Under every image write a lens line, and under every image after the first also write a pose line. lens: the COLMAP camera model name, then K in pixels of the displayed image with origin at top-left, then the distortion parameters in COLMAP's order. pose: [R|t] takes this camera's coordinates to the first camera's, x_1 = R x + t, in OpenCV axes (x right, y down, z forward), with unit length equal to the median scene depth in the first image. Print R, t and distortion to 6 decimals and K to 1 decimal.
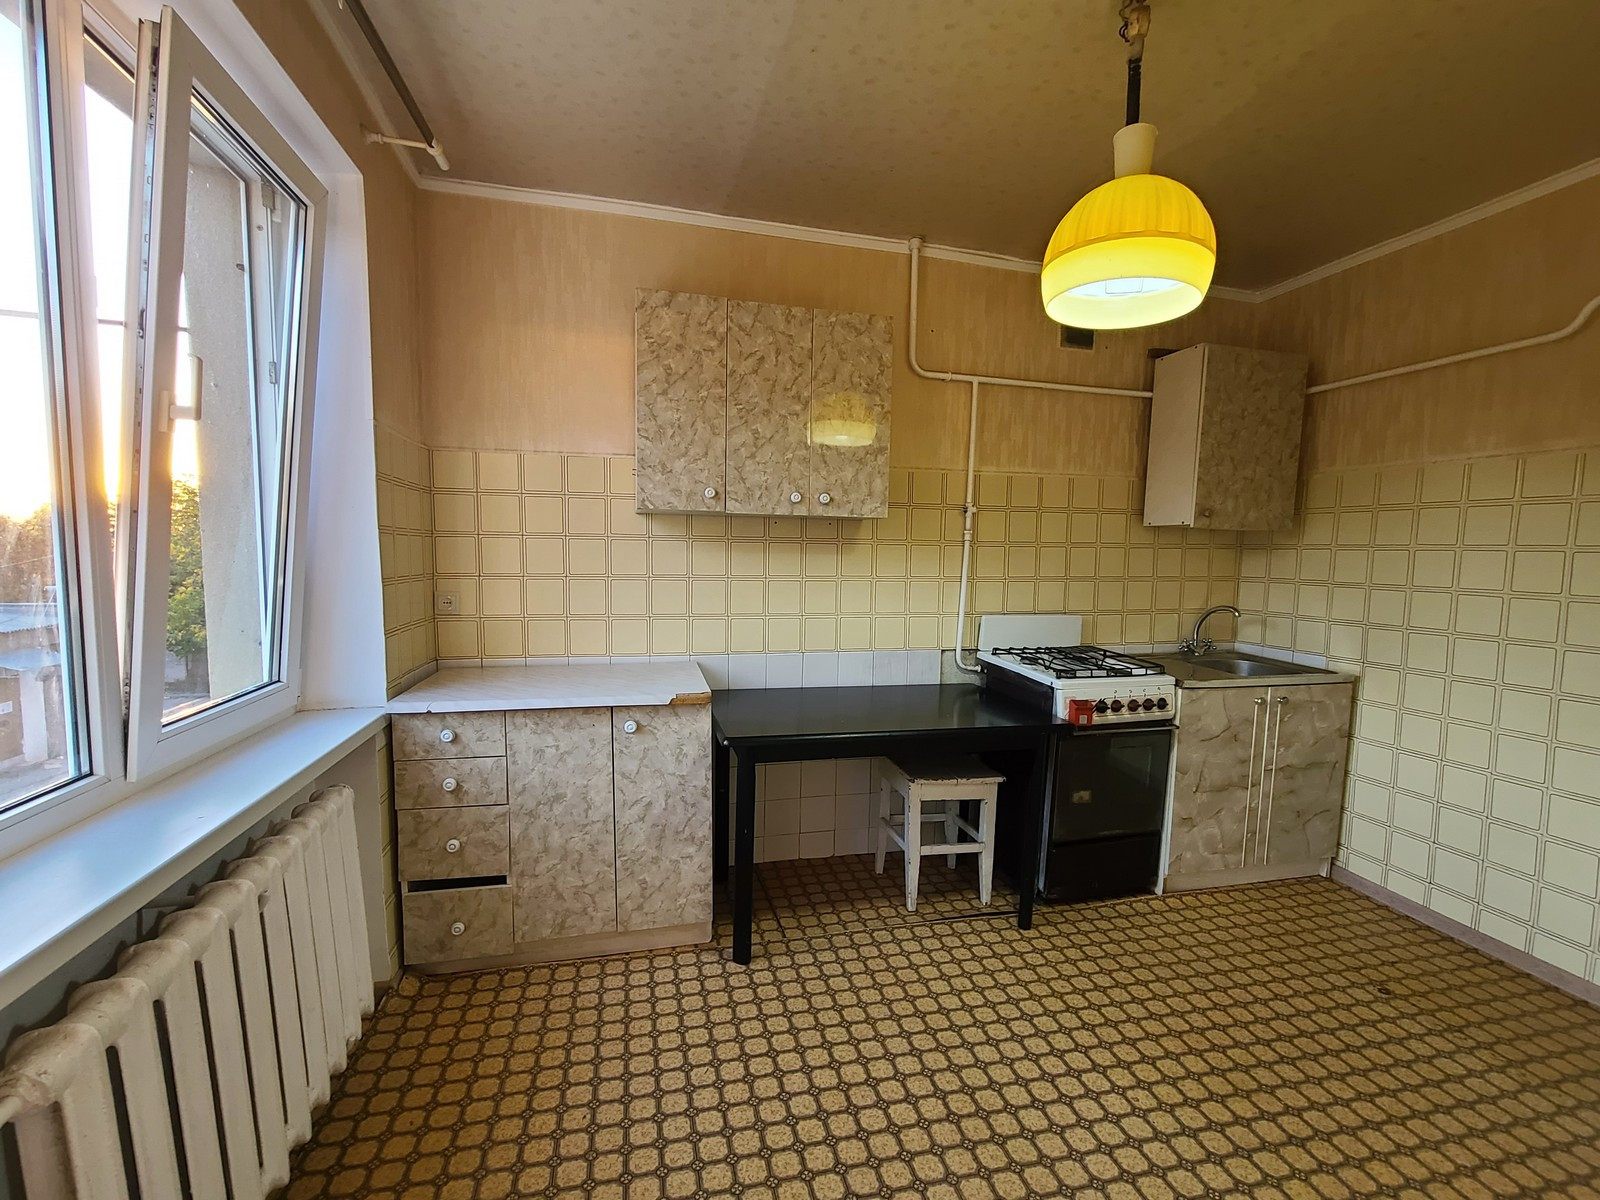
lens RADIAL K [[725.1, 0, 792.4], [0, 725.1, 615.1], [0, 0, 1]] dist [0.001701, -0.002299]
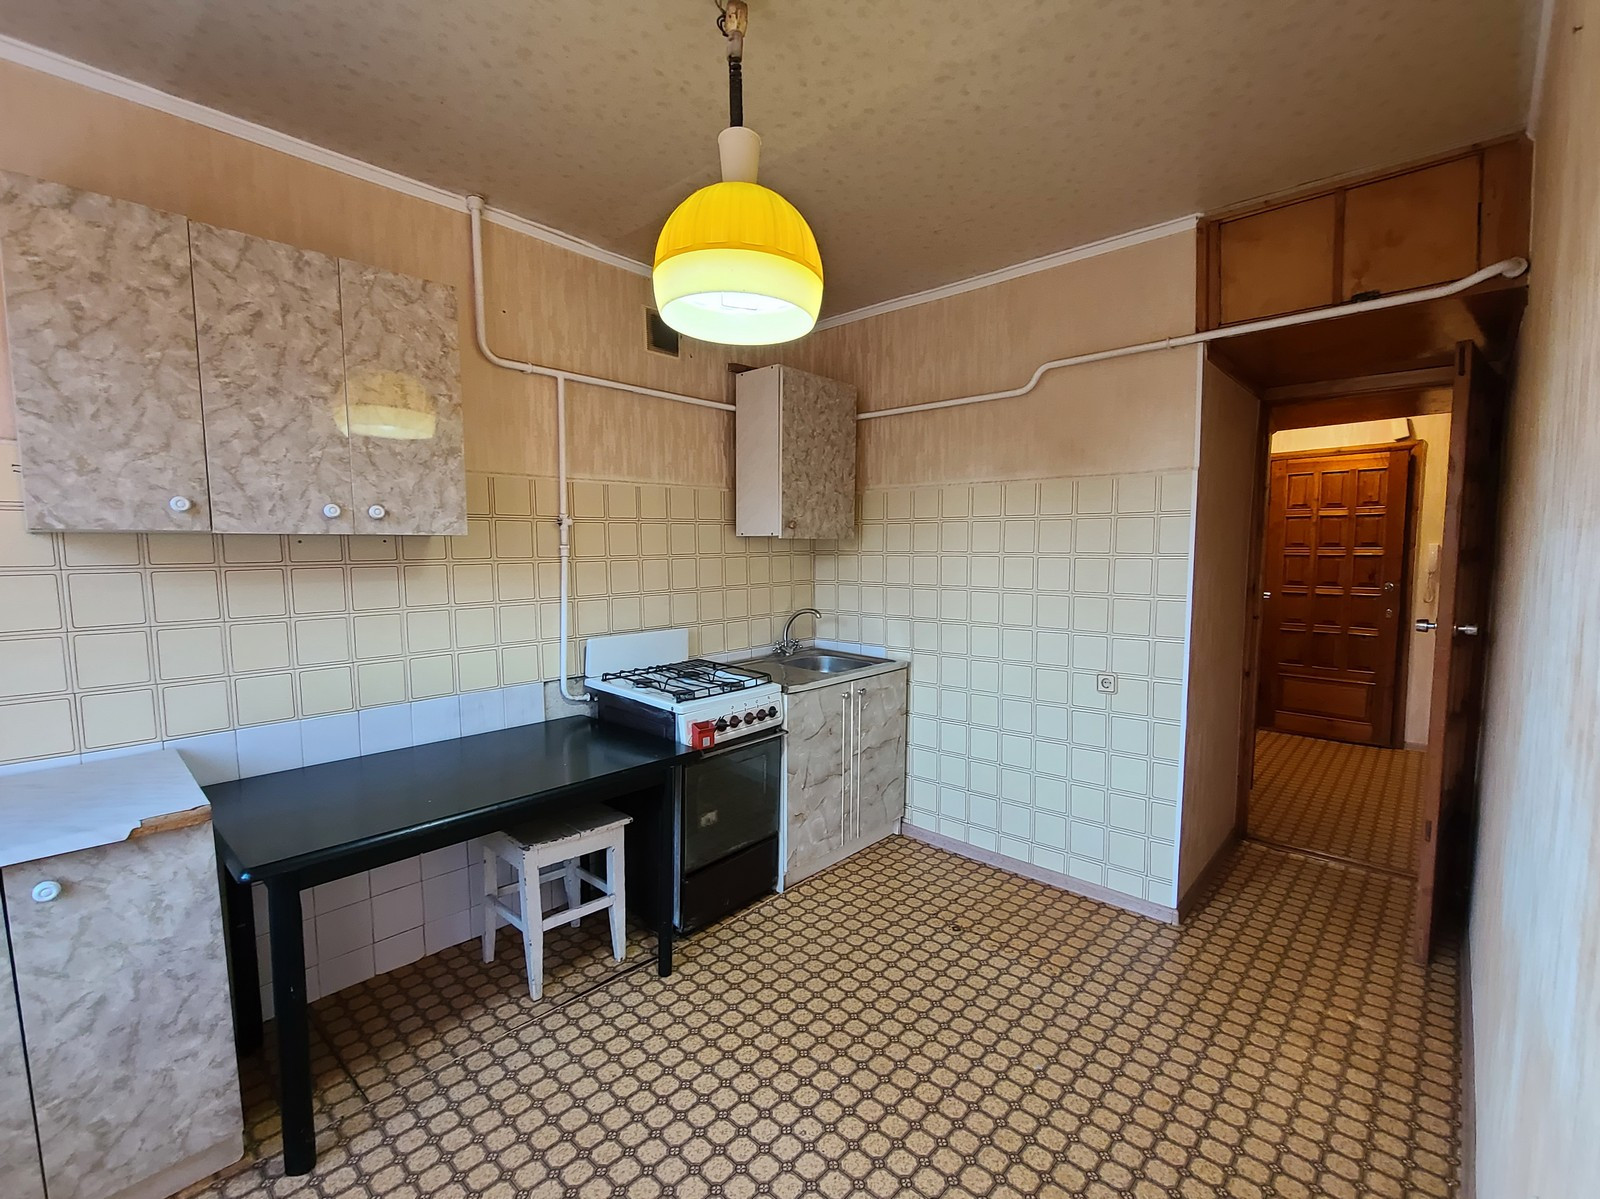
lens RADIAL K [[725.1, 0, 810.1], [0, 725.1, 612.1], [0, 0, 1]] dist [0.001701, -0.002299]
pose [[0.826477, -0.072843, 0.558237, -0.012436], [0.068450, 0.997239, 0.028786, -0.045362], [-0.558793, 0.014421, 0.829182, 0.110630]]
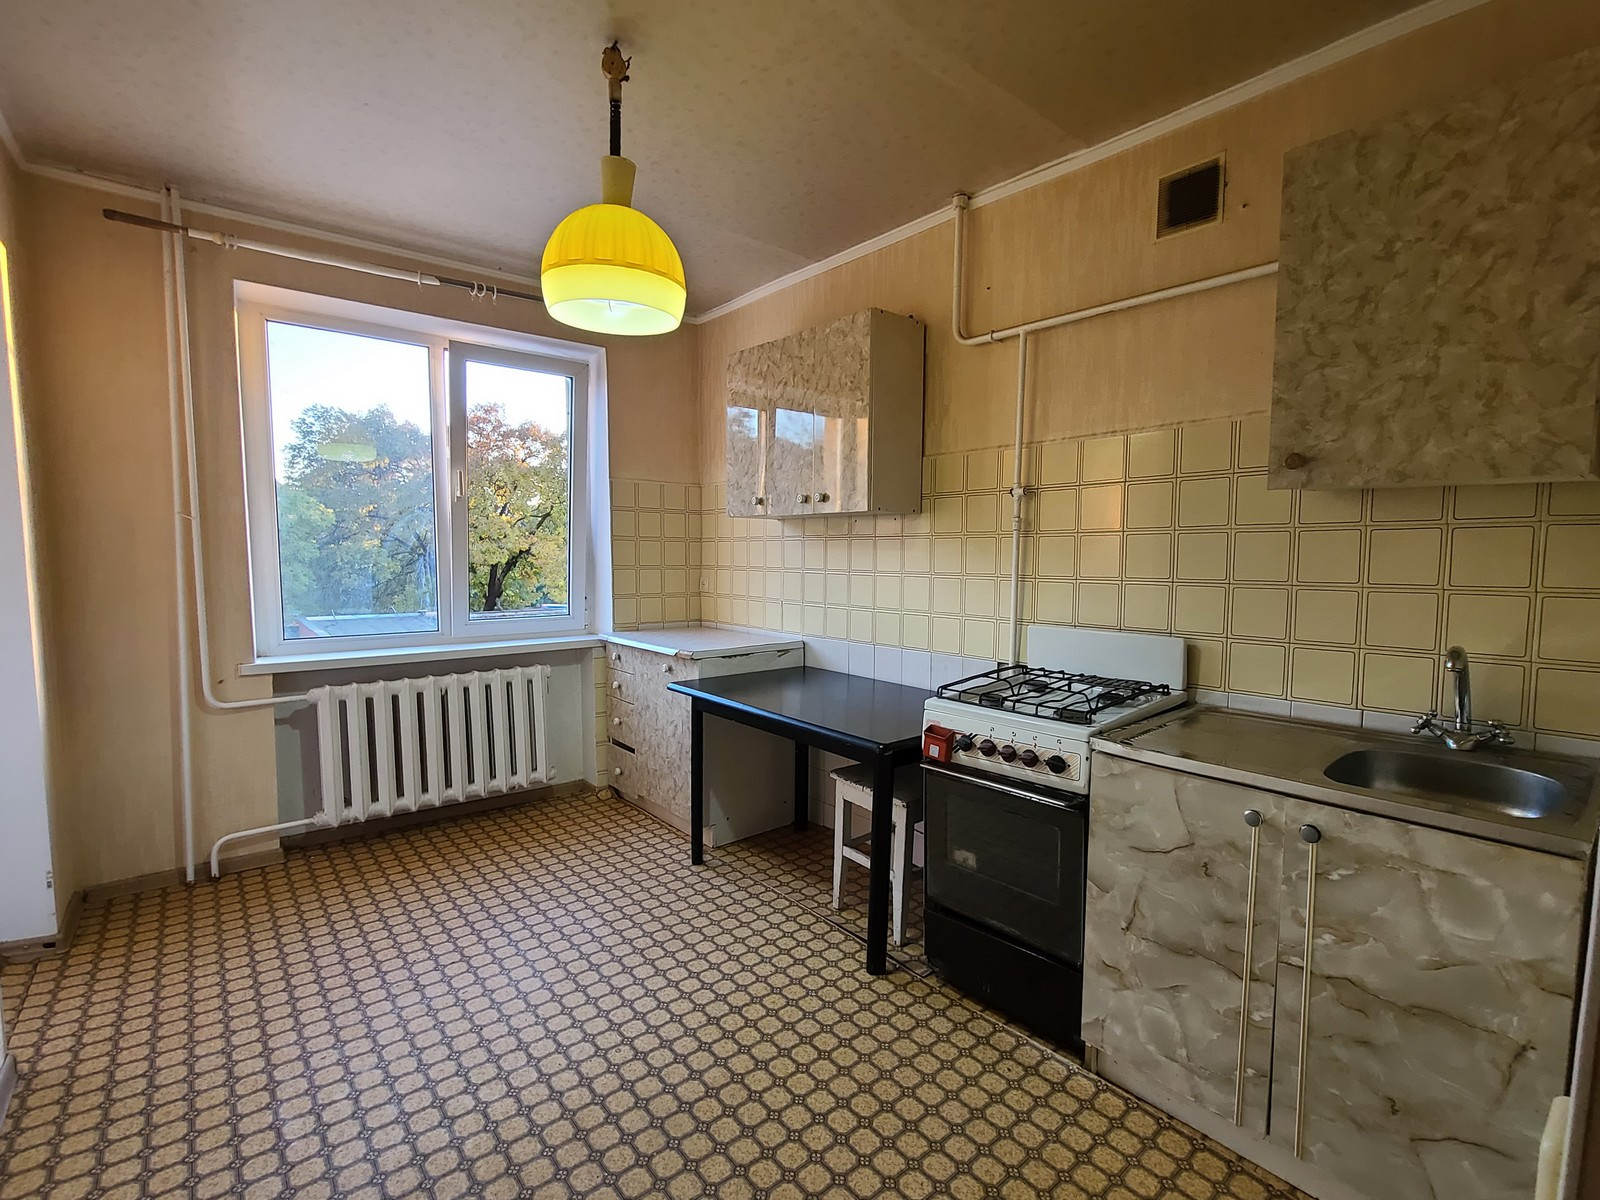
lens RADIAL K [[725.1, 0, 769.2], [0, 725.1, 612.6], [0, 0, 1]] dist [0.001701, -0.002299]
pose [[0.425115, 0.062764, -0.902961, 0.985451], [-0.080363, 0.996270, 0.031415, -0.016209], [0.901565, 0.059210, 0.428573, 0.467302]]
